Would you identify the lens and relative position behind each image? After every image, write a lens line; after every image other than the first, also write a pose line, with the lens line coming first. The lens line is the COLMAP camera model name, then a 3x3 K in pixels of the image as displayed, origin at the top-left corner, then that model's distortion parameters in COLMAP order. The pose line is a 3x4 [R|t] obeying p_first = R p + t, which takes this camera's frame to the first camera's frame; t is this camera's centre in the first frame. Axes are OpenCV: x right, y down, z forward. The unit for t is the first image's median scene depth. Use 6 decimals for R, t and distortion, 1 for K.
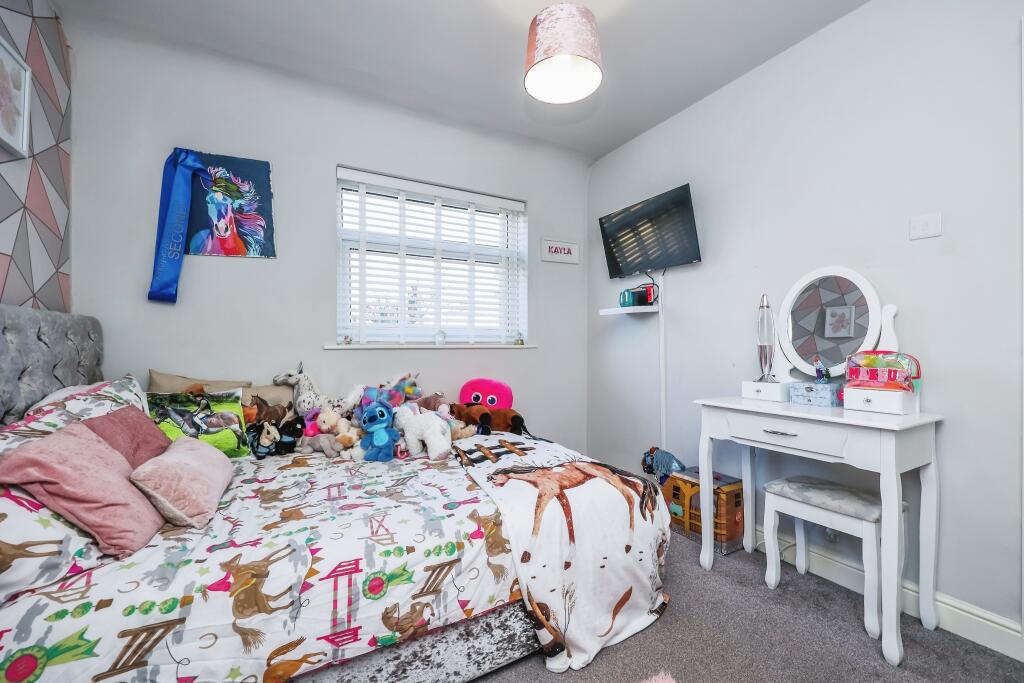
lens RADIAL K [[413.4, 0, 511.6], [0, 413.4, 339.6], [0, 0, 1]] dist [0.006887, 0.000151]
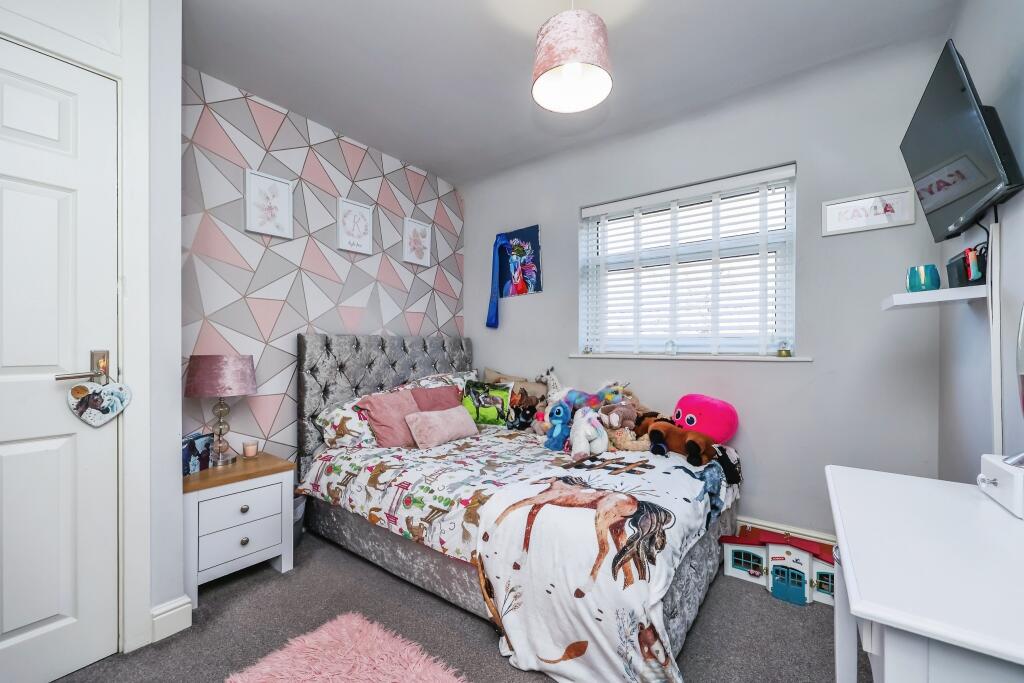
lens RADIAL K [[413.4, 0, 513.6], [0, 413.4, 343.3], [0, 0, 1]] dist [0.006887, 0.000151]
pose [[0.428965, -0.006947, -0.903294, 0.828873], [0.008271, 0.999959, -0.003763, -0.022763], [0.903283, -0.005857, 0.429005, 0.401287]]
